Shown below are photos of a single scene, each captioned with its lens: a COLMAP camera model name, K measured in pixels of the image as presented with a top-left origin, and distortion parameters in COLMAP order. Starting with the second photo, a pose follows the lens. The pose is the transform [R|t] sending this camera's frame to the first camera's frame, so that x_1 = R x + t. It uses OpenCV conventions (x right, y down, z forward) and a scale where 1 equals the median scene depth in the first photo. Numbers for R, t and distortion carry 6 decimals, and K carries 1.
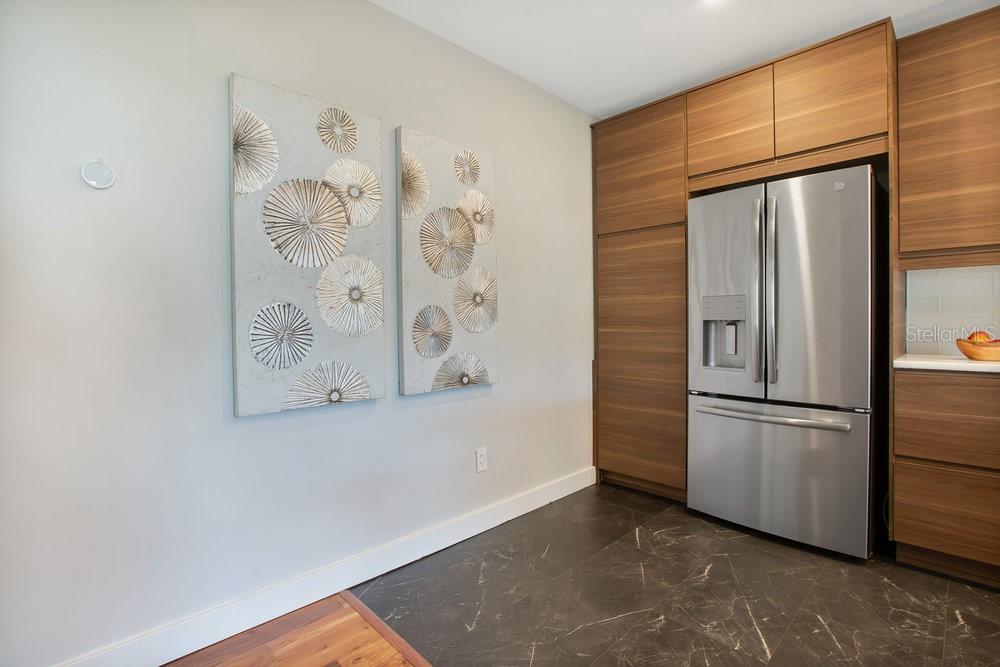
lens RADIAL K [[456.8, 0, 500.5], [0, 456.8, 332.1], [0, 0, 1]] dist [-0.027650, 0.001793]
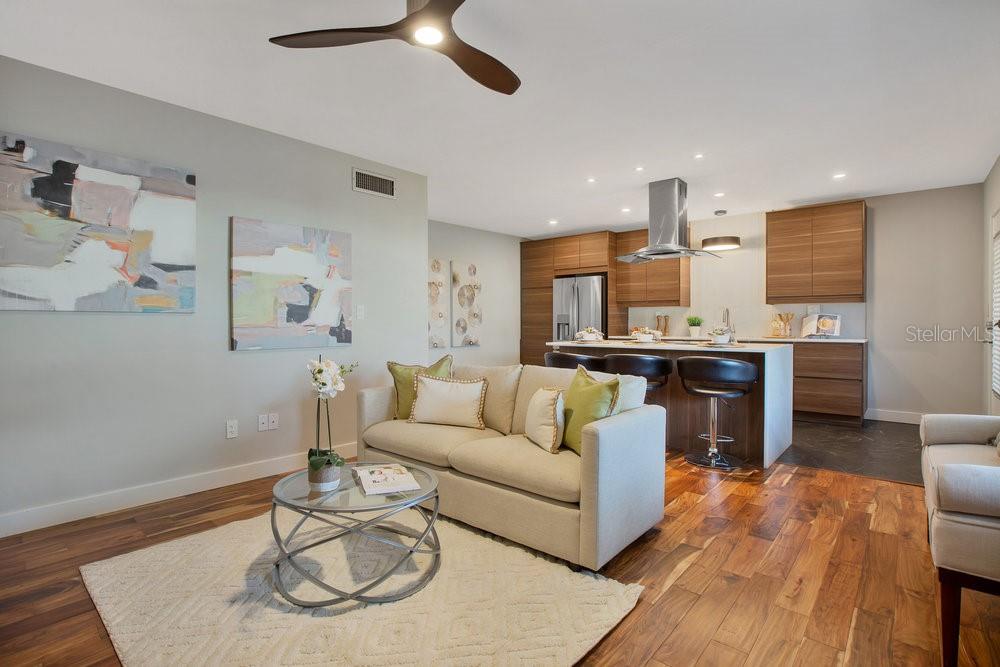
lens RADIAL K [[456.8, 0, 502.1], [0, 456.8, 330.3], [0, 0, 1]] dist [-0.027650, 0.001793]
pose [[0.998087, 0.010871, 0.060861, -0.057416], [-0.010999, 0.999938, 0.001769, 0.014999], [-0.060838, -0.002435, 0.998145, -1.912452]]
